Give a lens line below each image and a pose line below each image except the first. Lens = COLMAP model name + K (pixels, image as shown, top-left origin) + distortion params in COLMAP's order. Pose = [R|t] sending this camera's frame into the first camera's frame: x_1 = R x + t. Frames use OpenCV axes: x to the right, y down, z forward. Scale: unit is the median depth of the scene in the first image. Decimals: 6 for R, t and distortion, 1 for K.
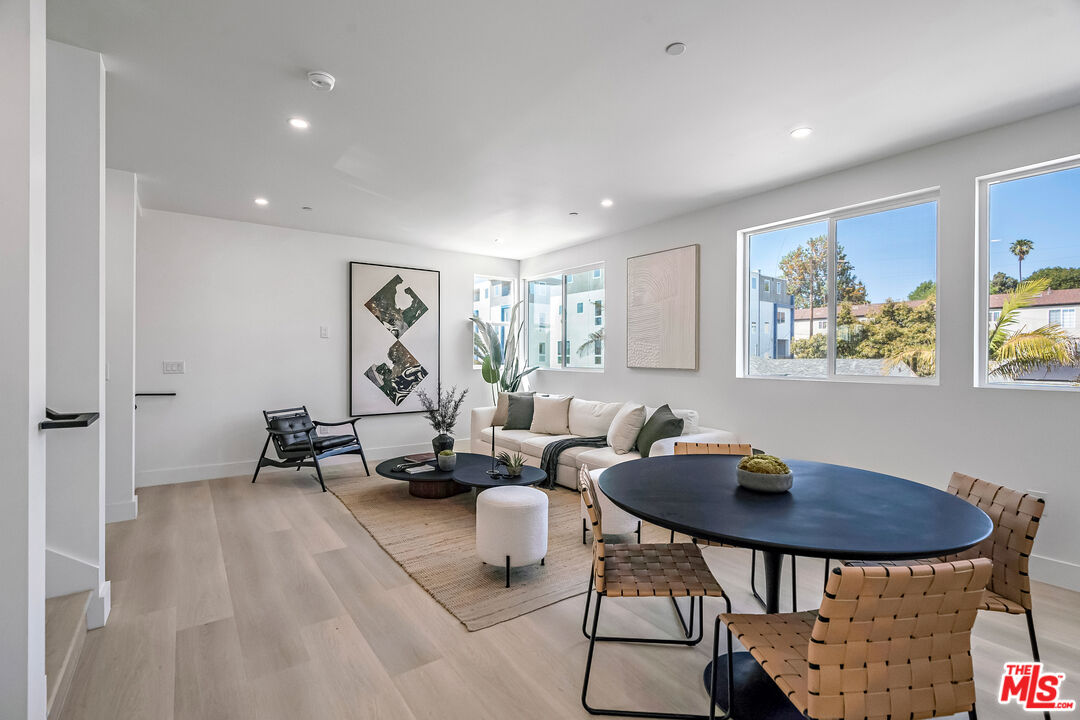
lens RADIAL K [[494.9, 0, 531.3], [0, 494.9, 356.3], [0, 0, 1]] dist [-0.001943, -0.000168]
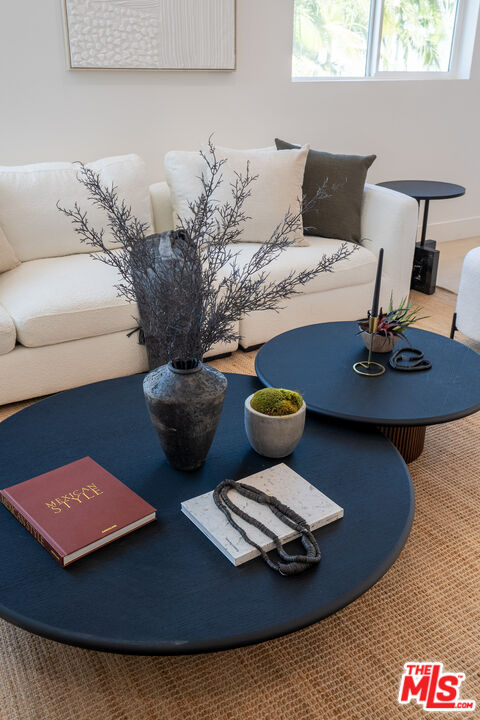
lens RADIAL K [[671.5, 0, 240.0], [0, 671.5, 360.0], [0, 0, 1]] dist [0.000178, -0.001238]
pose [[0.056218, -0.409911, 0.910391, -0.373518], [-0.007901, 0.911622, 0.410953, 0.011412], [-0.998387, -0.030296, 0.048011, 0.719106]]
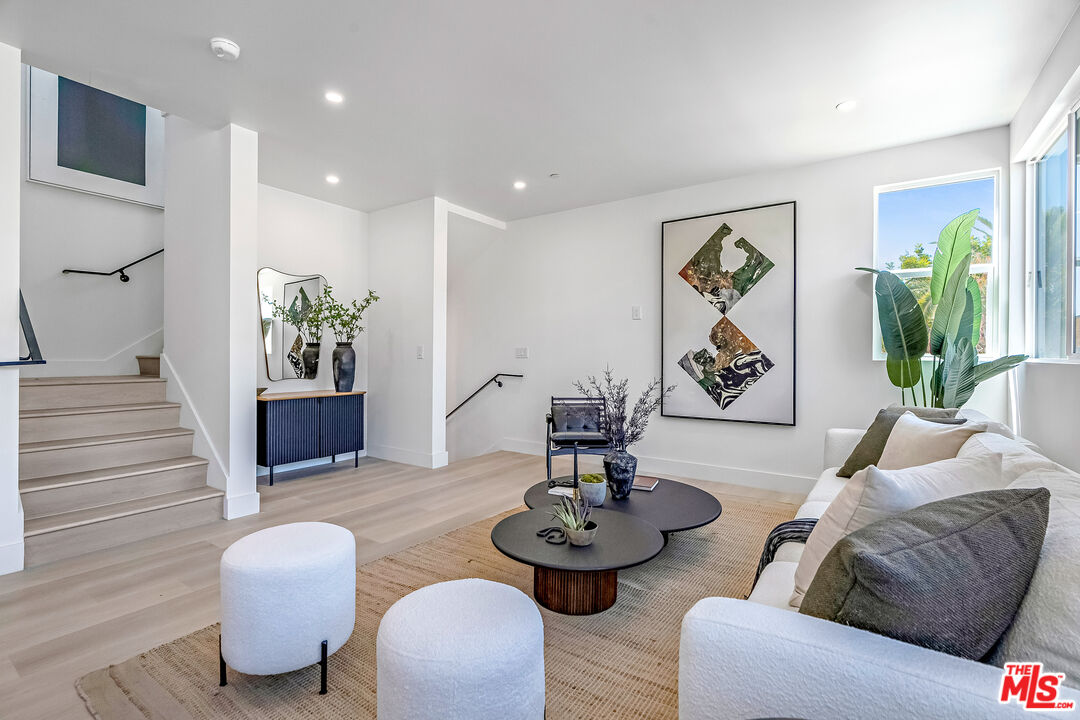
lens RADIAL K [[494.9, 0, 531.3], [0, 494.9, 356.3], [0, 0, 1]] dist [-0.001943, -0.000168]
pose [[0.341138, -0.000706, -0.940013, 0.298268], [-0.000160, 1.000000, -0.000809, 0.024917], [0.940013, 0.000427, 0.341138, 0.502259]]
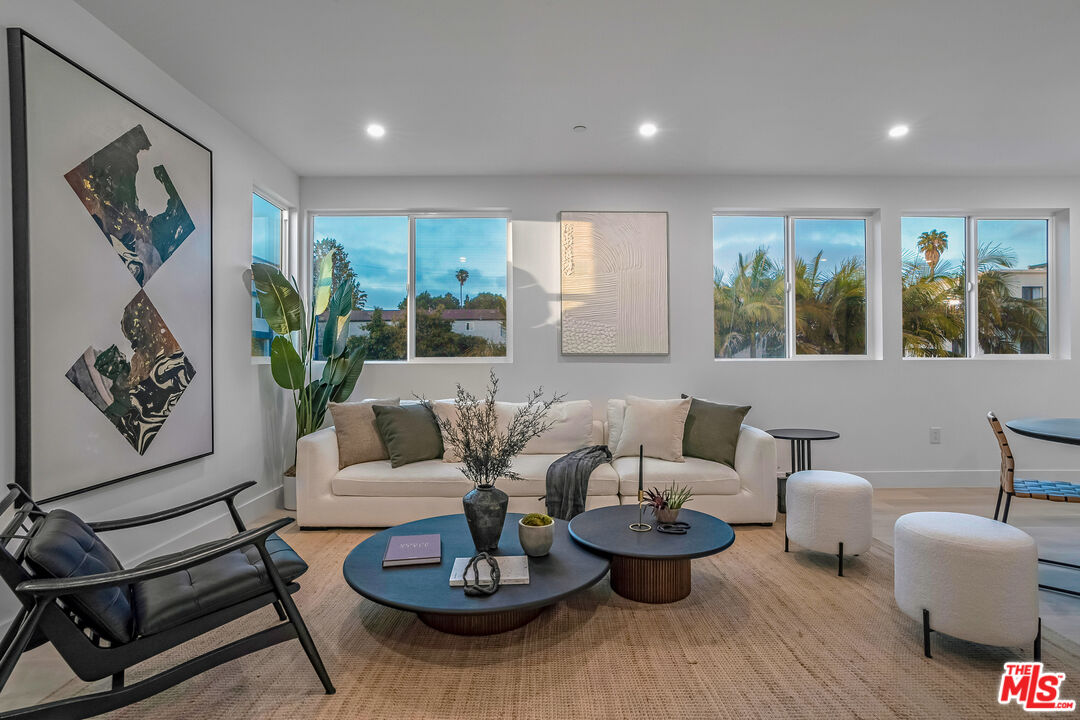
lens RADIAL K [[523.9, 0, 533.2], [0, 523.9, 354.6], [0, 0, 1]] dist [-0.003530, 0.000249]
pose [[0.573608, 0.000907, 0.819129, -0.433363], [0.009439, 0.999926, -0.007717, 0.025975], [-0.819075, 0.012158, 0.573557, 0.502481]]
